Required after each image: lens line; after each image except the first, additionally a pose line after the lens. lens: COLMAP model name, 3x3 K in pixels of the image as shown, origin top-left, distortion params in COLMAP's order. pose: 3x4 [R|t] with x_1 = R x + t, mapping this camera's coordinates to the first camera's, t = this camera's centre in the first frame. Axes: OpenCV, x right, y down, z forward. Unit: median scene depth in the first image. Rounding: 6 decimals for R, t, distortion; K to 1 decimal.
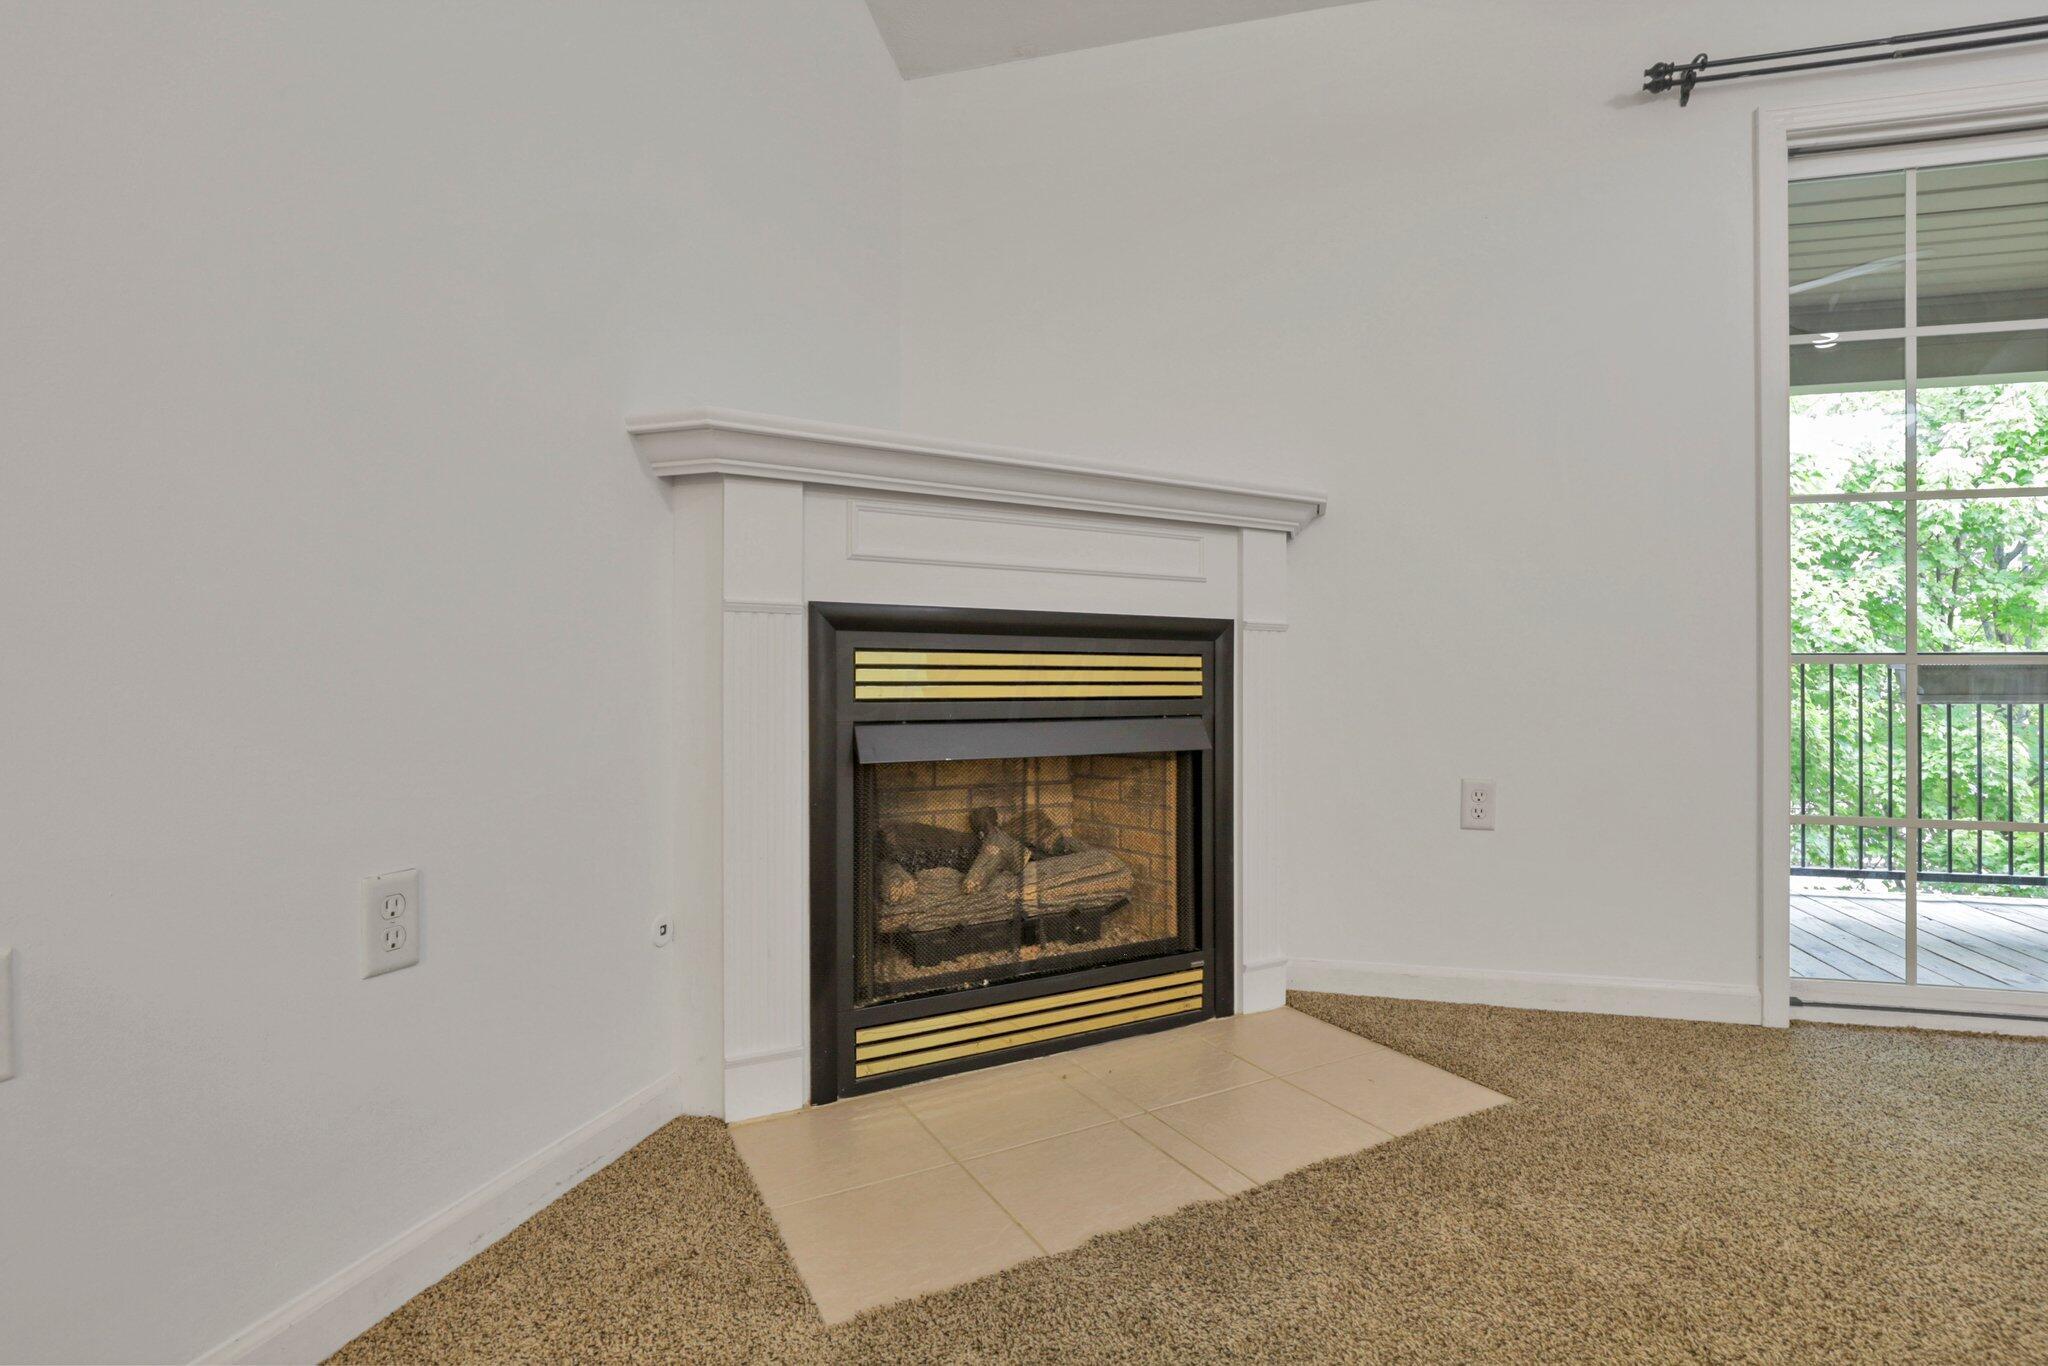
lens RADIAL K [[989.0, 0, 1017.6], [0, 989.0, 680.9], [0, 0, 1]] dist [-0.017452, 0.003074]
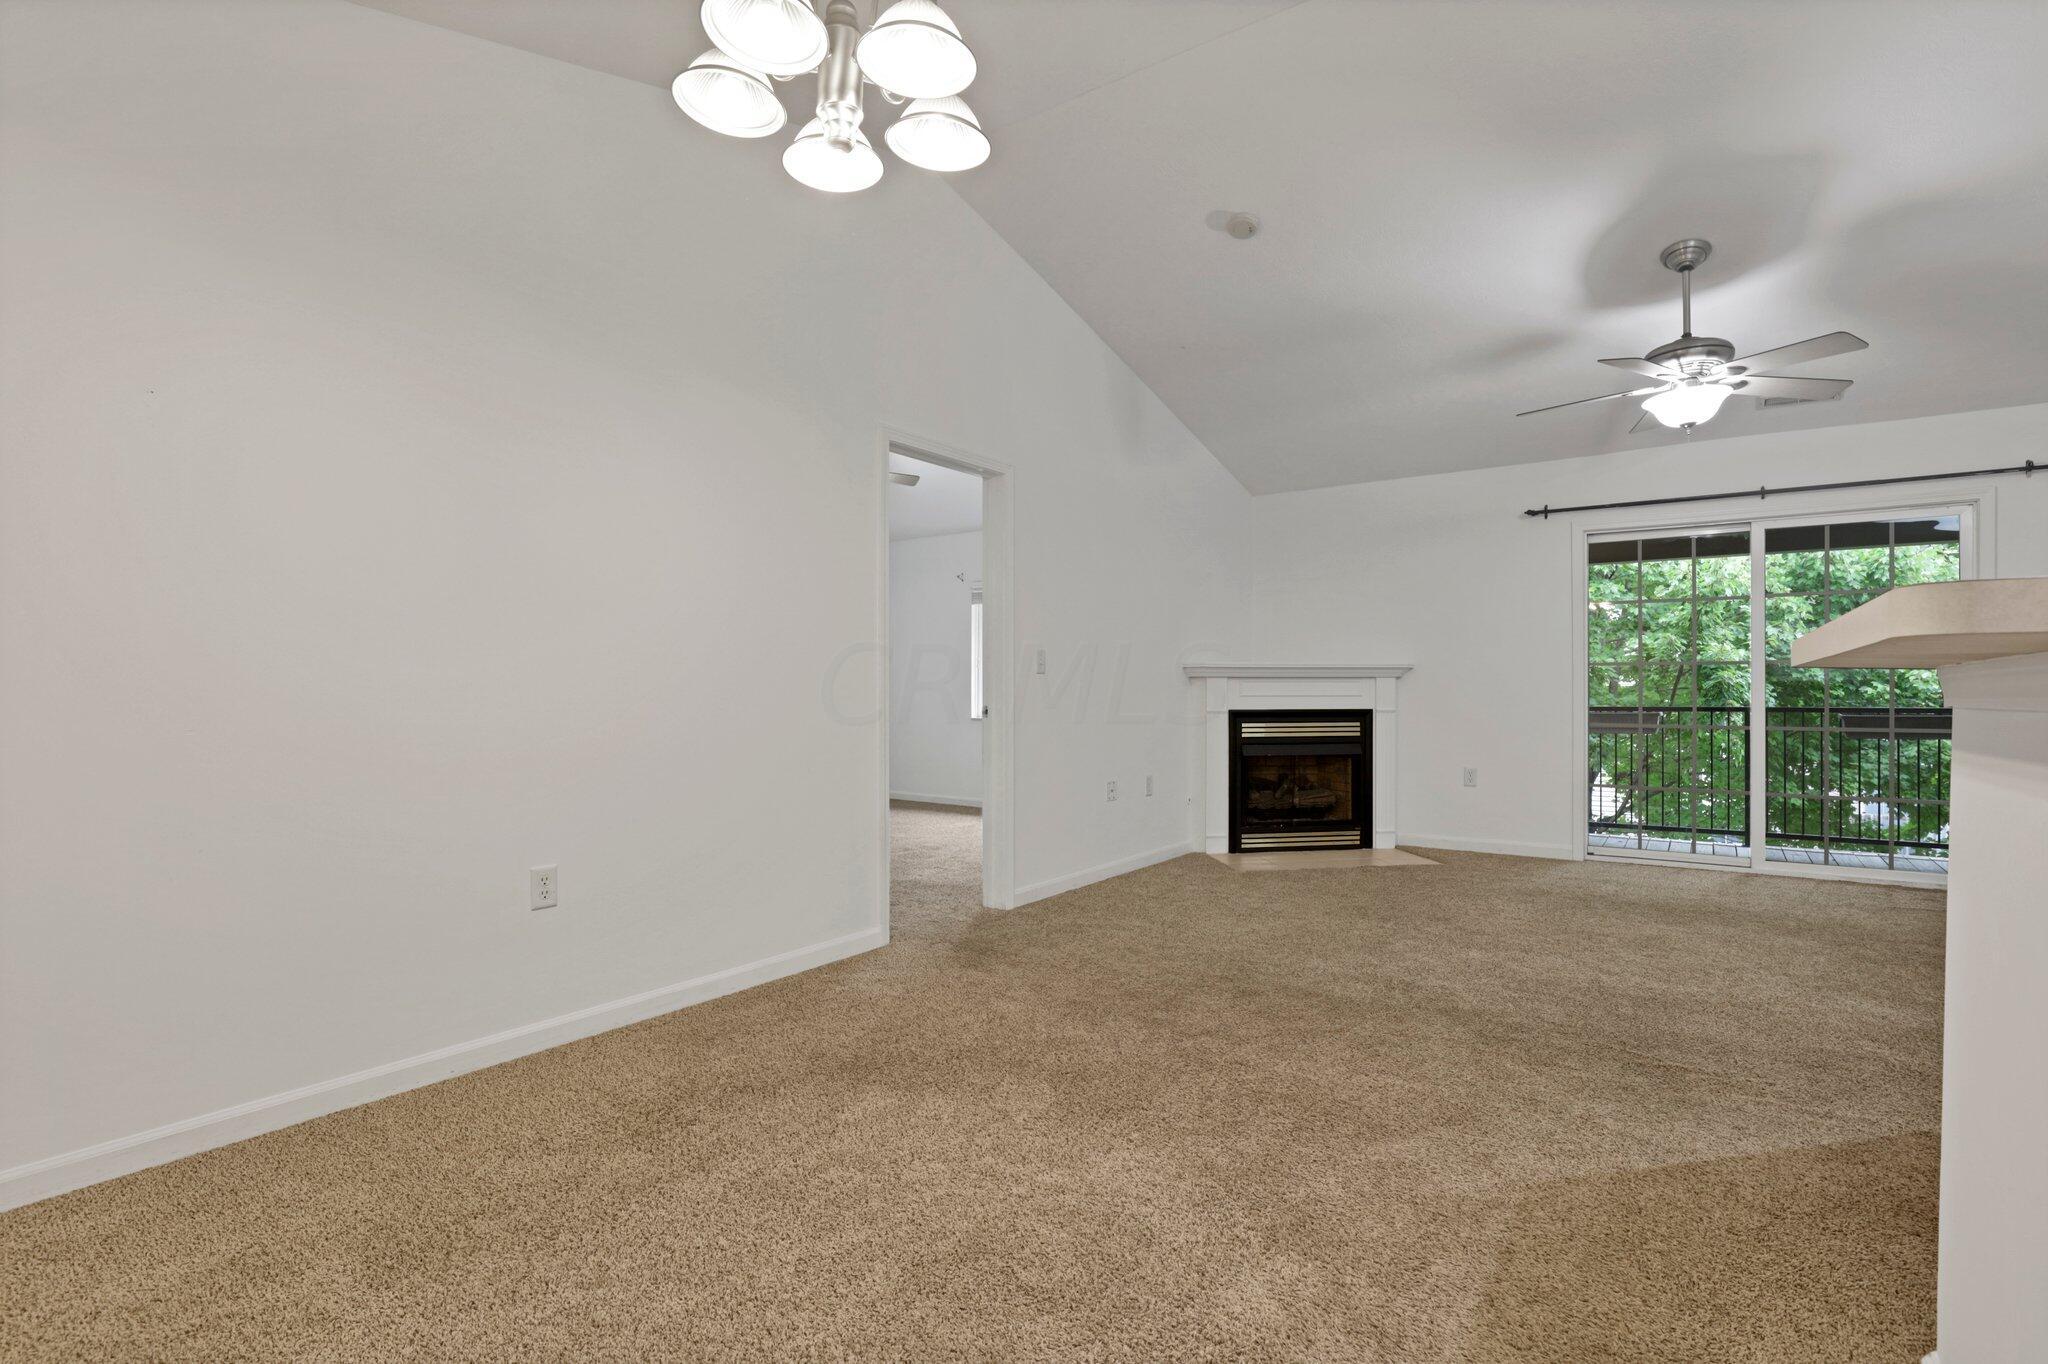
lens RADIAL K [[989.0, 0, 1039.9], [0, 989.0, 680.5], [0, 0, 1]] dist [-0.017452, 0.003074]
pose [[0.945535, -0.003428, -0.325502, 0.244306], [-0.000100, 0.999941, -0.010820, -0.118177], [0.325520, 0.010263, 0.945479, -2.069300]]
